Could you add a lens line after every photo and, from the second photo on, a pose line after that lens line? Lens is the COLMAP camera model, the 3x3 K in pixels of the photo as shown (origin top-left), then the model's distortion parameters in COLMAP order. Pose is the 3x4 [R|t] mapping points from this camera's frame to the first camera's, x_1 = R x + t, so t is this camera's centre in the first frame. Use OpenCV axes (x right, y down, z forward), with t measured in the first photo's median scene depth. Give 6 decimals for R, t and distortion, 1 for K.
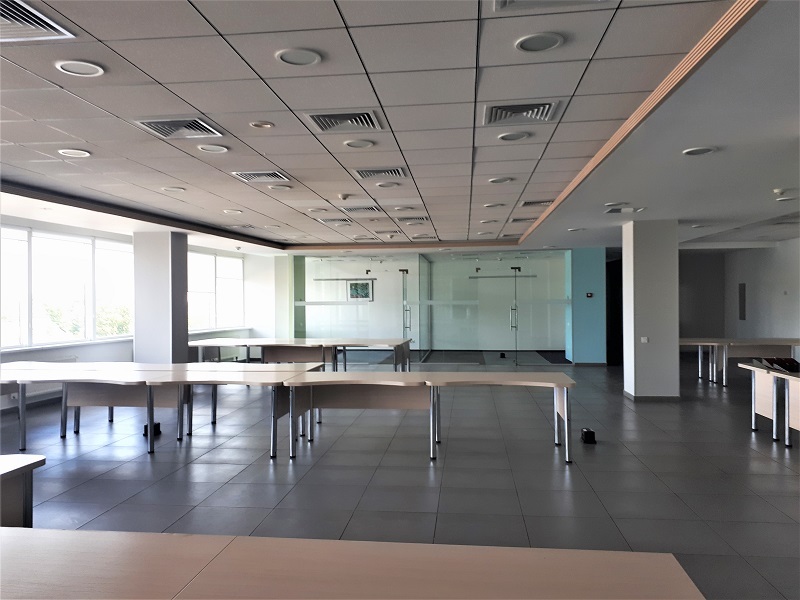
lens RADIAL K [[640.0, 0, 398.3], [0, 640.0, 308.8], [0, 0, 1]] dist [0.117315, -0.250768]
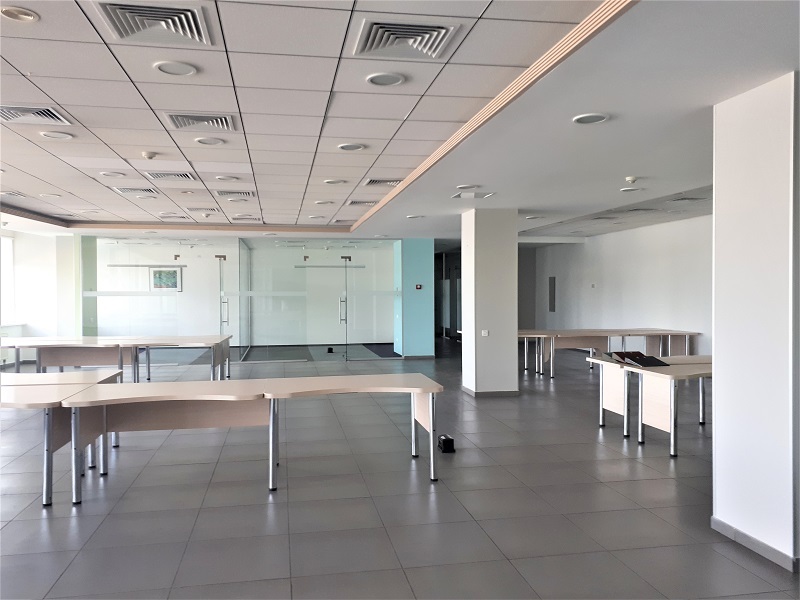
lens RADIAL K [[640.0, 0, 398.3], [0, 640.0, 308.8], [0, 0, 1]] dist [0.117315, -0.250768]
pose [[0.958598, -0.002074, 0.284754, -0.015490], [-0.001579, 0.999919, 0.012600, -0.000169], [-0.284758, -0.012528, 0.958518, 0.128408]]
